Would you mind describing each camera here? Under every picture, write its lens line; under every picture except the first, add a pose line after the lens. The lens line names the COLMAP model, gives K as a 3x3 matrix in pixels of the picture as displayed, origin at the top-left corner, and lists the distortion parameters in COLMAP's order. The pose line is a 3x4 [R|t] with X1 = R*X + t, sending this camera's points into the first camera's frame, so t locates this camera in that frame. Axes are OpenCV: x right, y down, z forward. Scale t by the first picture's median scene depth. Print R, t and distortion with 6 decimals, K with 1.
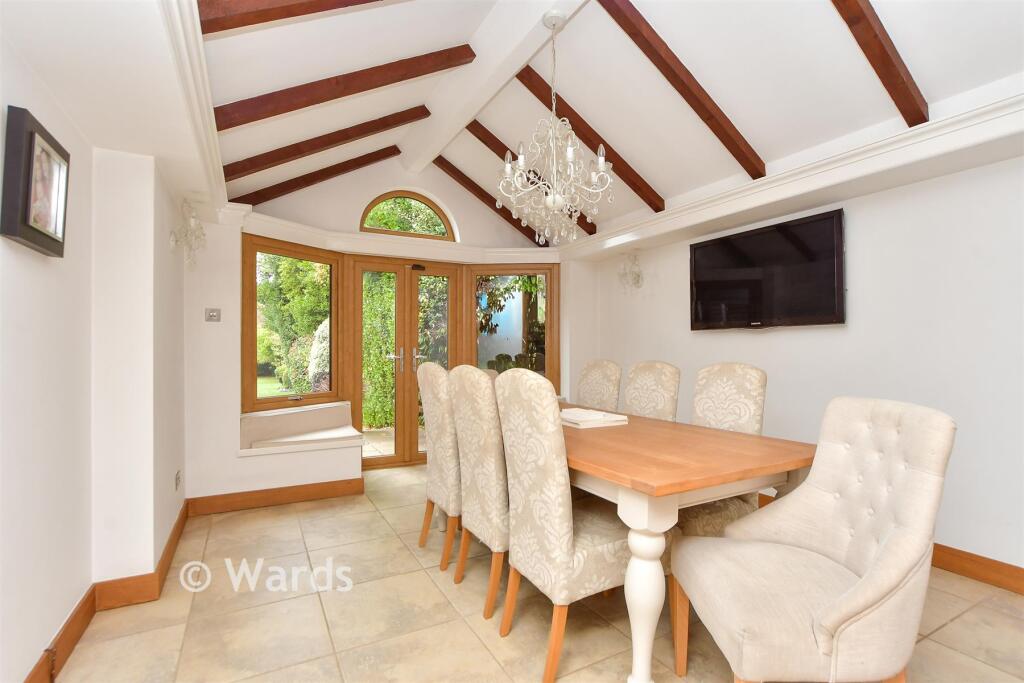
lens RADIAL K [[475.3, 0, 513.7], [0, 475.3, 338.9], [0, 0, 1]] dist [-0.002180, -0.000187]
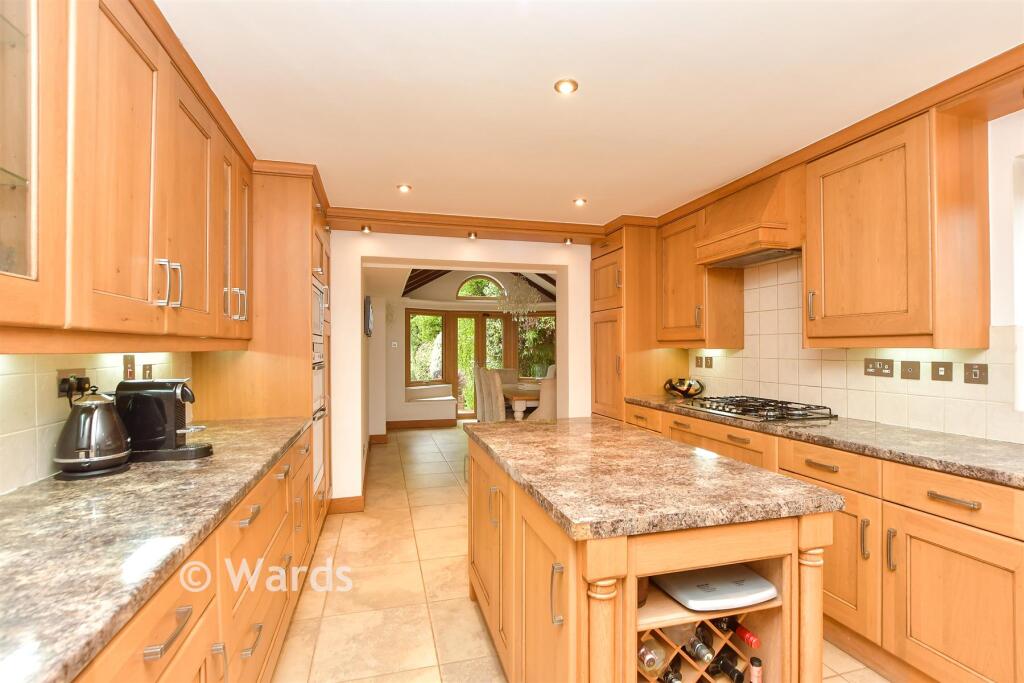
lens RADIAL K [[475.3, 0, 510.6], [0, 475.3, 345.4], [0, 0, 1]] dist [-0.002180, -0.000187]
pose [[0.972755, -0.003782, -0.231804, 0.334808], [0.007342, 0.999868, 0.014495, -0.054144], [0.231718, -0.015802, 0.972655, -0.822733]]
